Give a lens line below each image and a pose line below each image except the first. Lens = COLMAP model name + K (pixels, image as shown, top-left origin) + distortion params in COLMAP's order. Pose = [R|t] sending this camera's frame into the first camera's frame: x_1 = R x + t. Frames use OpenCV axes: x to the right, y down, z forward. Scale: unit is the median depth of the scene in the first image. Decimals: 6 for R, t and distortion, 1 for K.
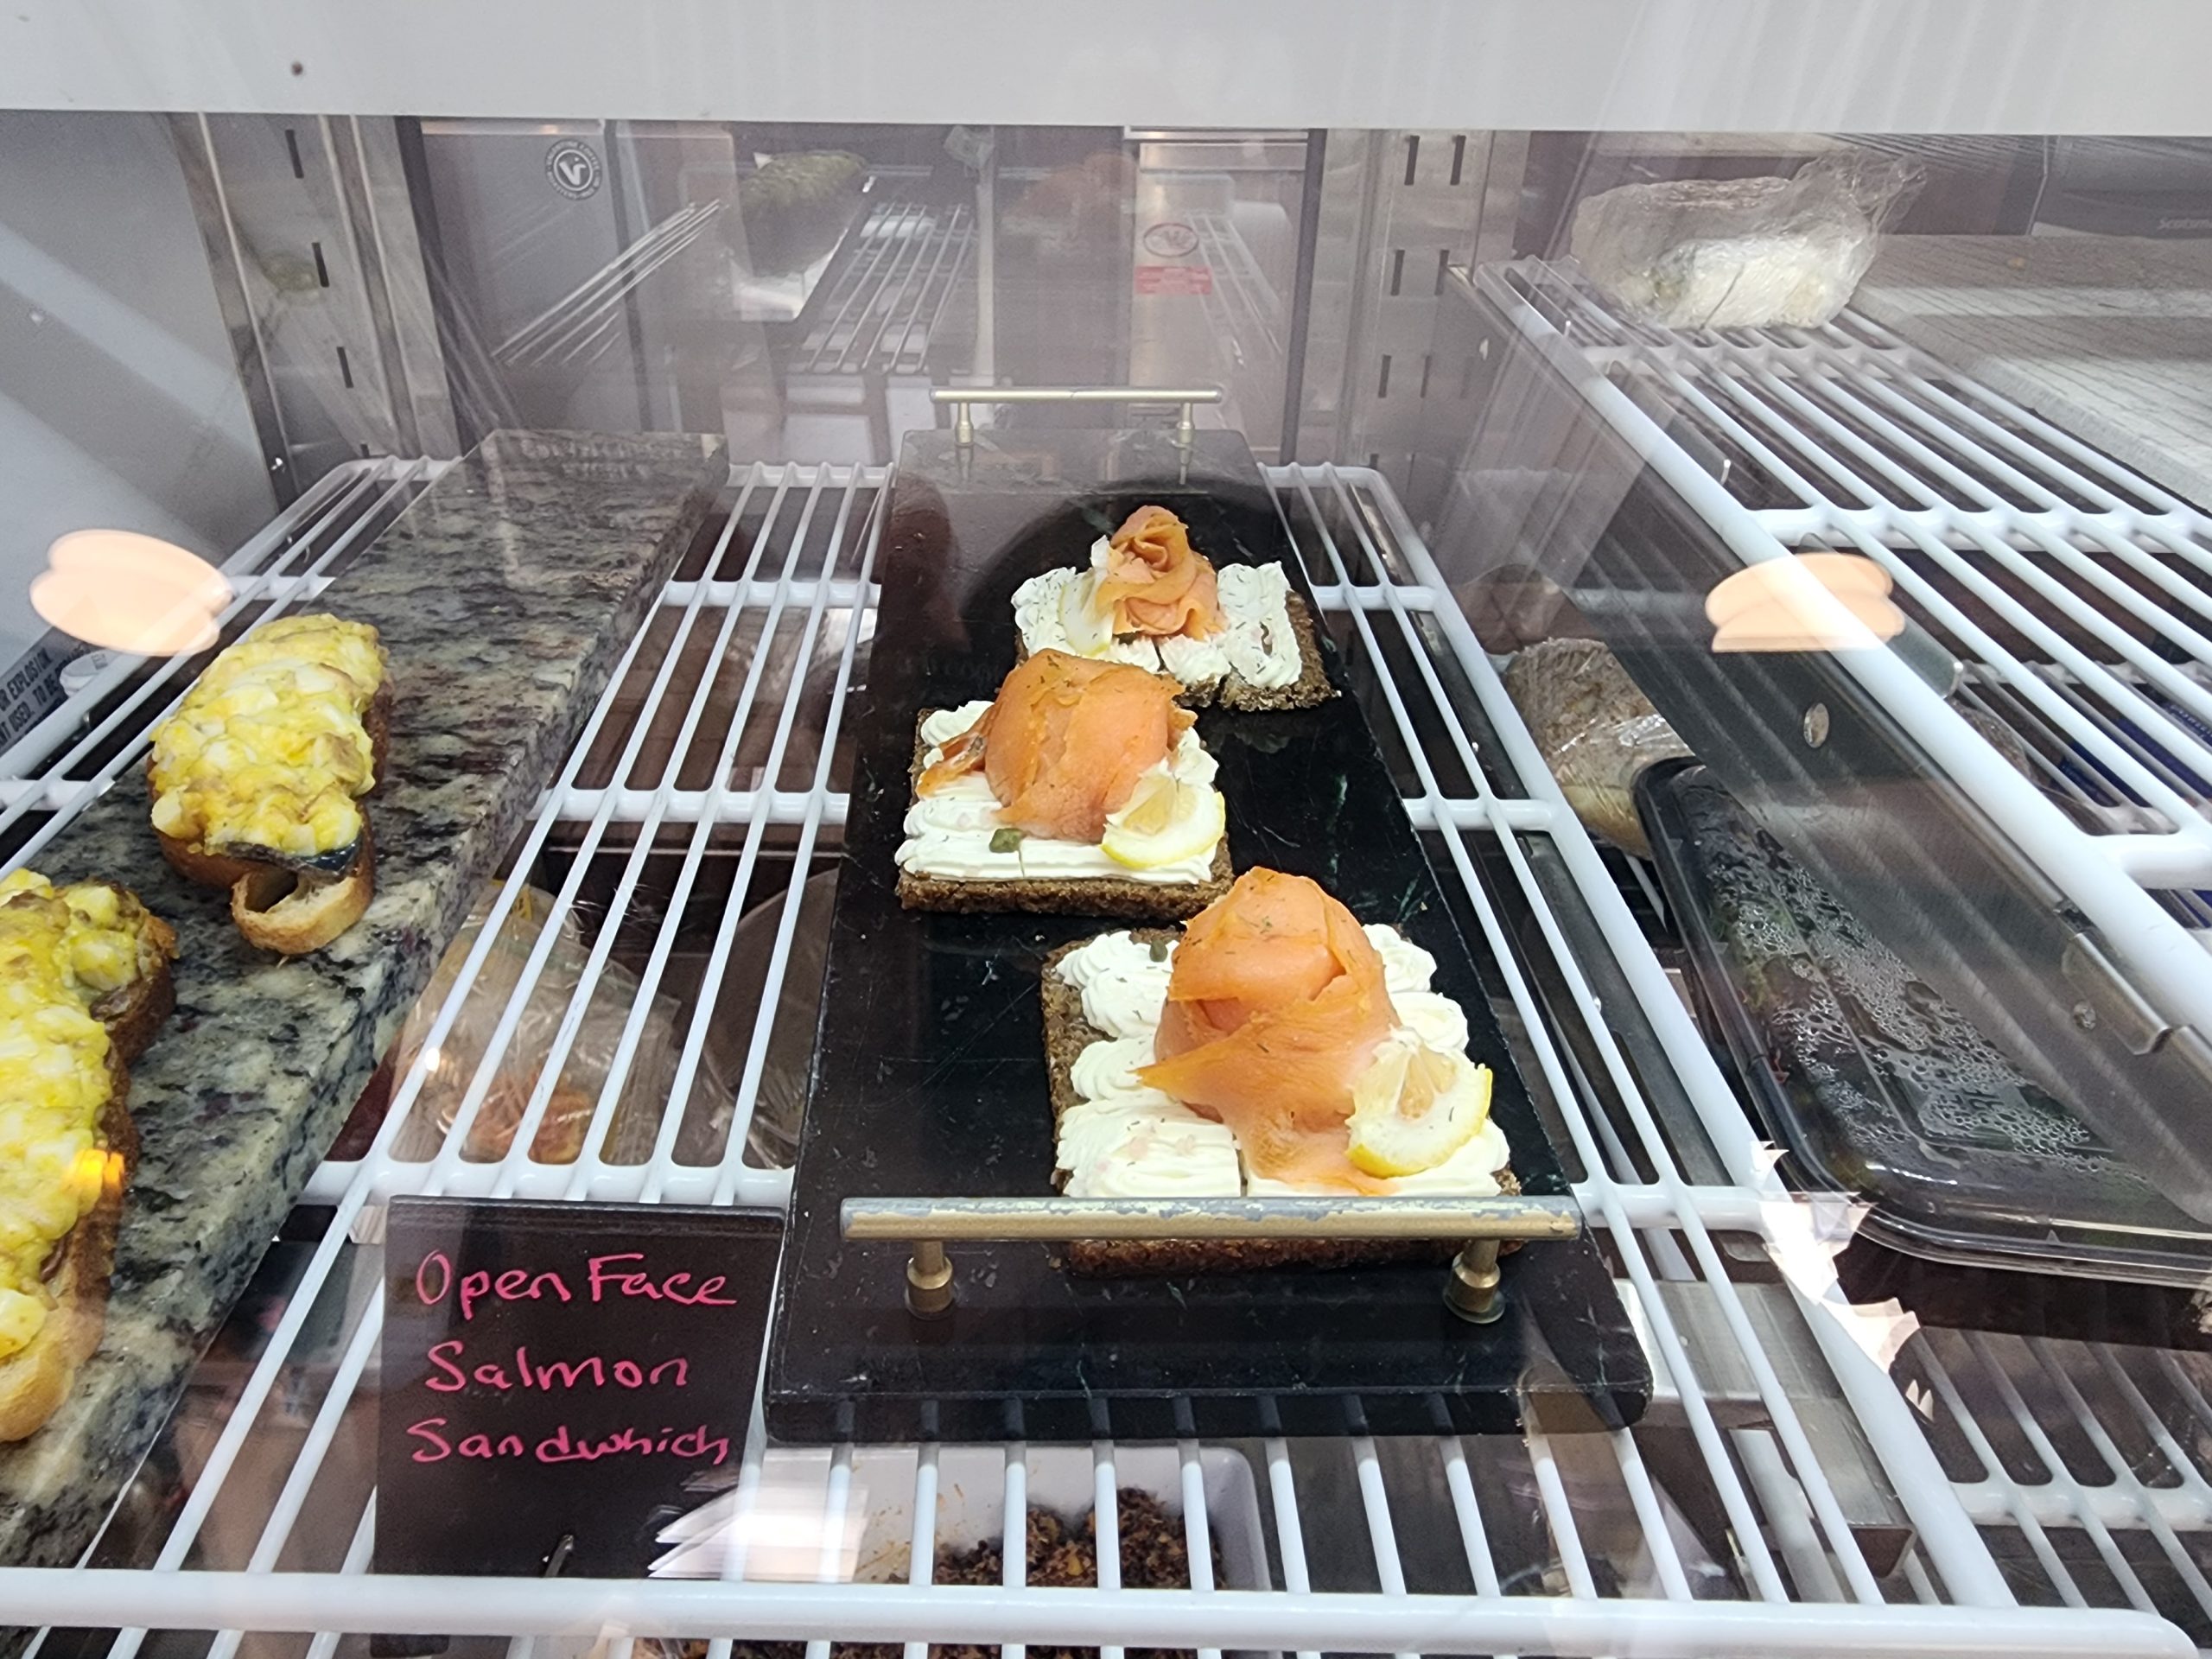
lens RADIAL K [[1461.8, 0, 1106.0], [0, 1461.8, 829.5], [0, 0, 1]] dist [-0.001442, -0.002460]
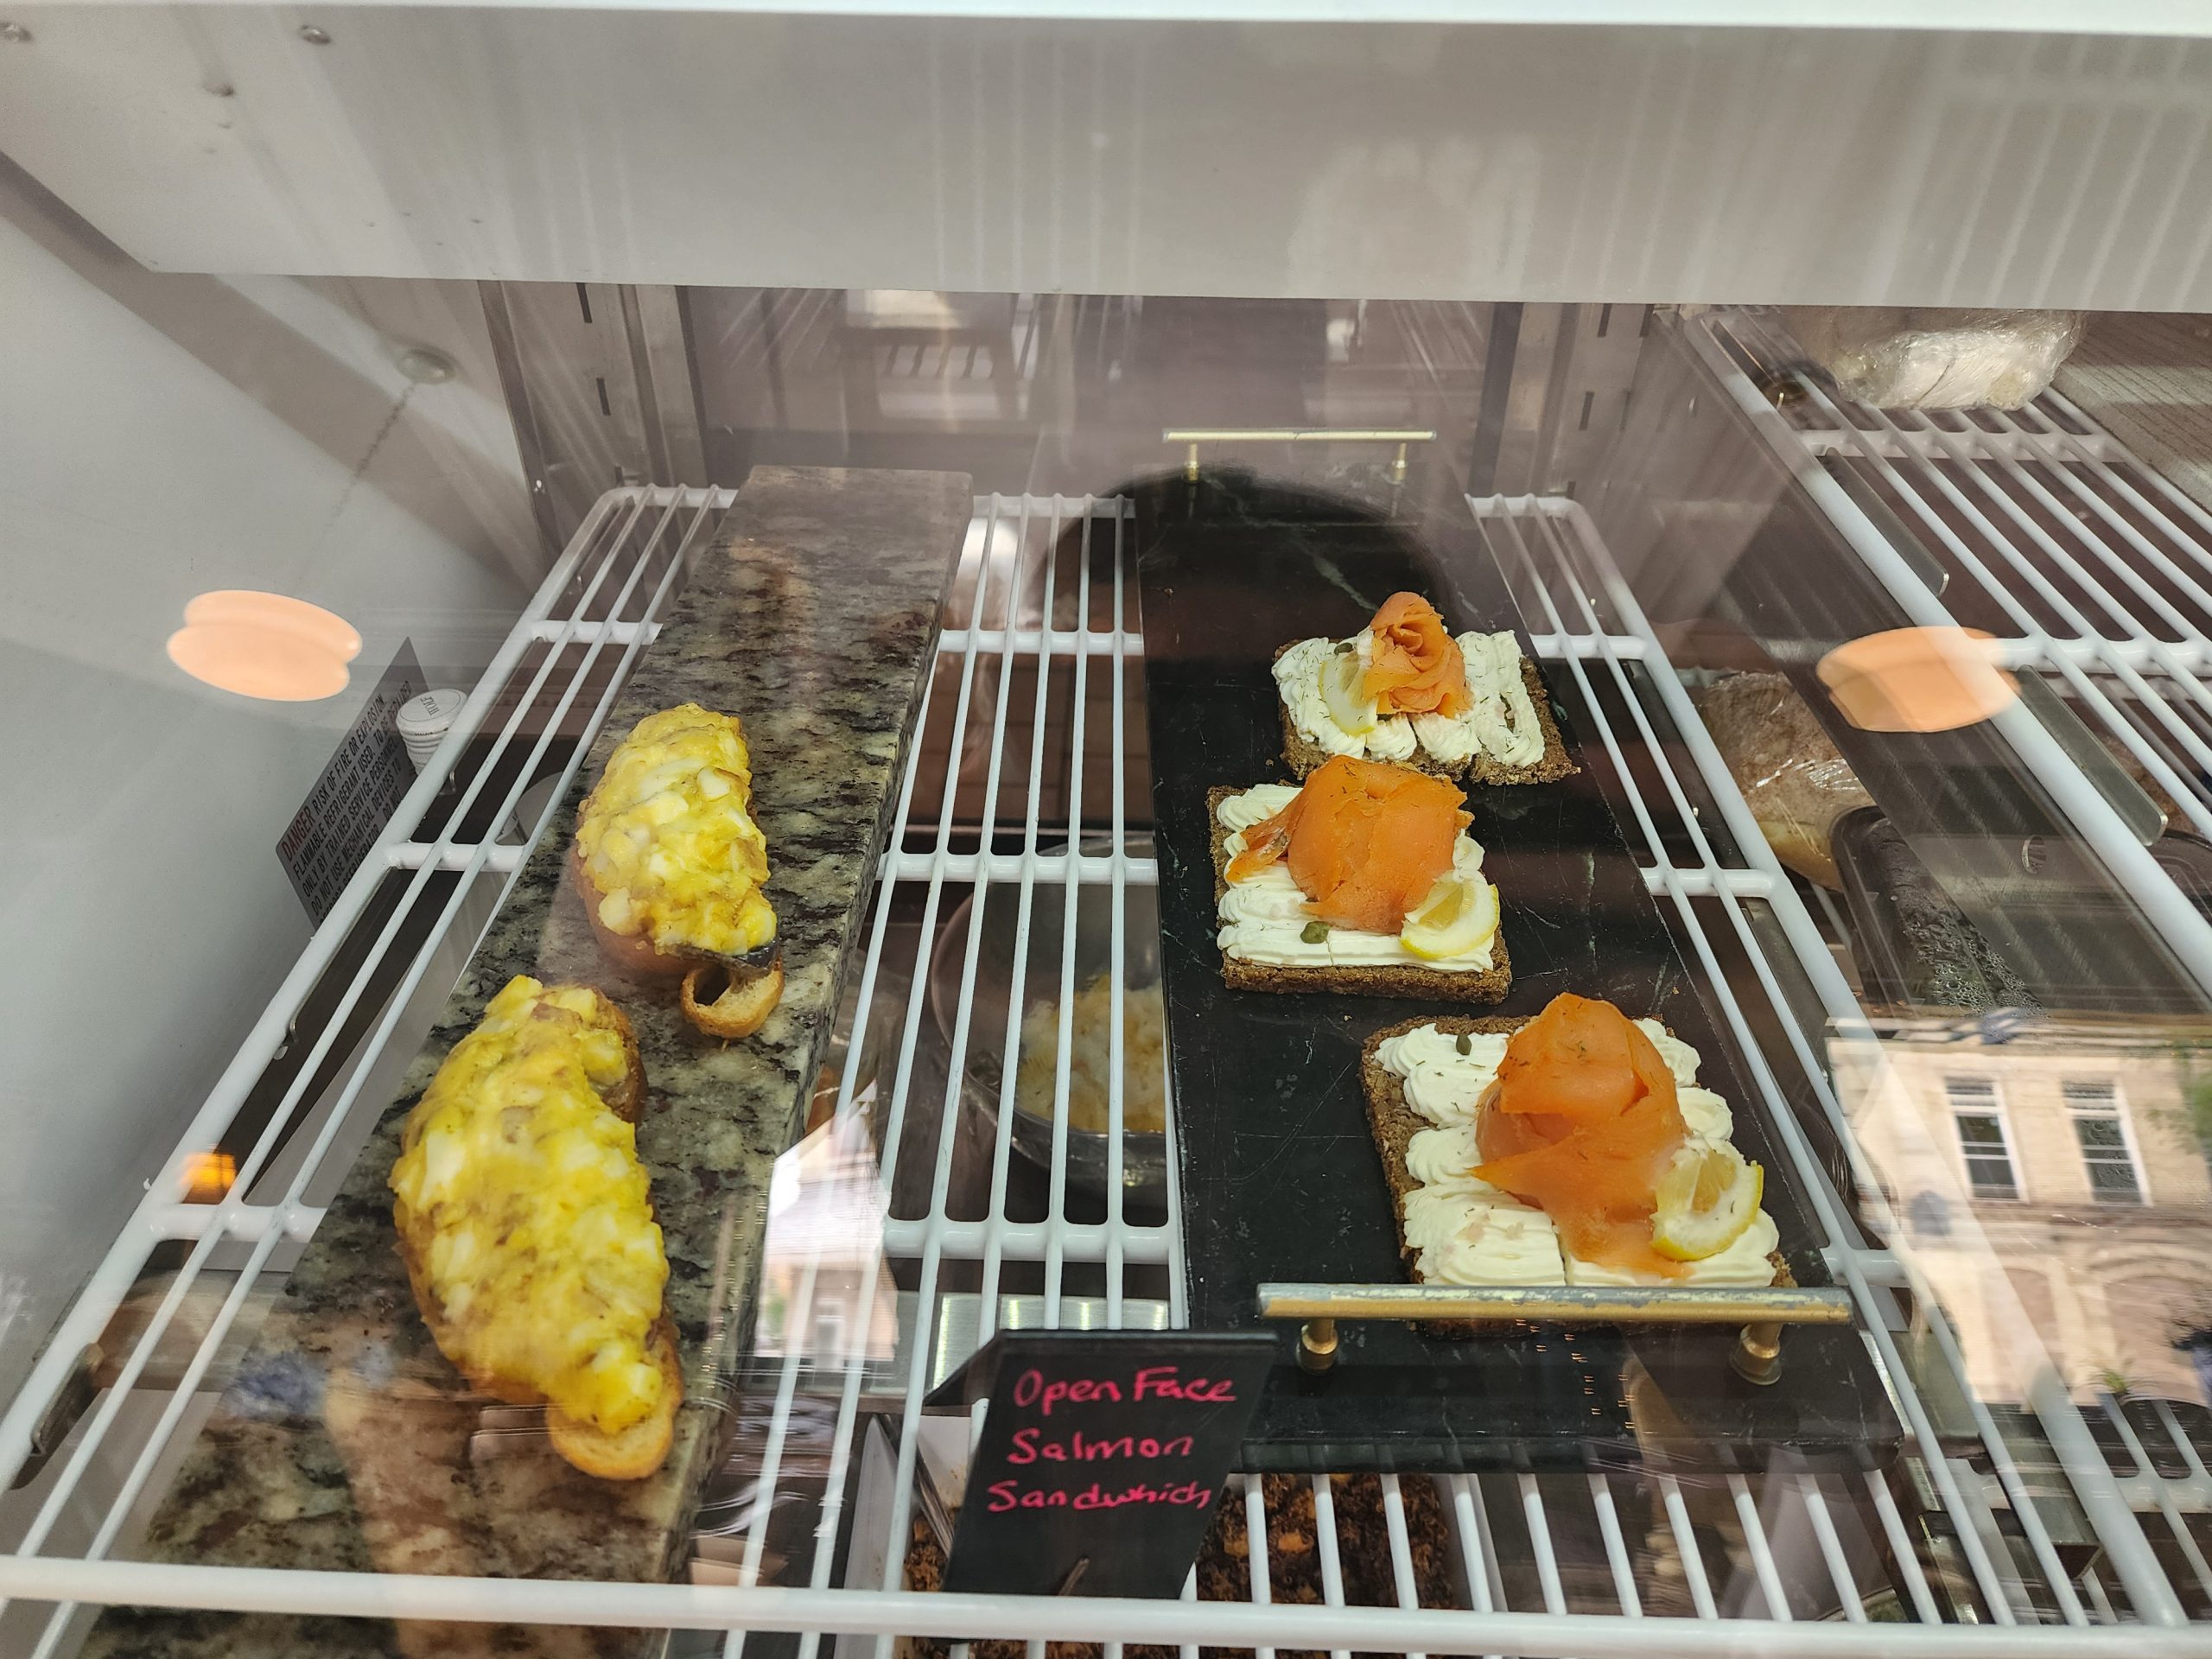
lens RADIAL K [[1533.4, 0, 1113.2], [0, 1533.4, 765.1], [0, 0, 1]] dist [0.055653, -0.079934]
pose [[0.999904, 0.006825, -0.012068, -0.217652], [-0.005923, 0.997295, 0.073270, -0.215473], [0.012536, -0.073191, 0.997239, -0.216544]]
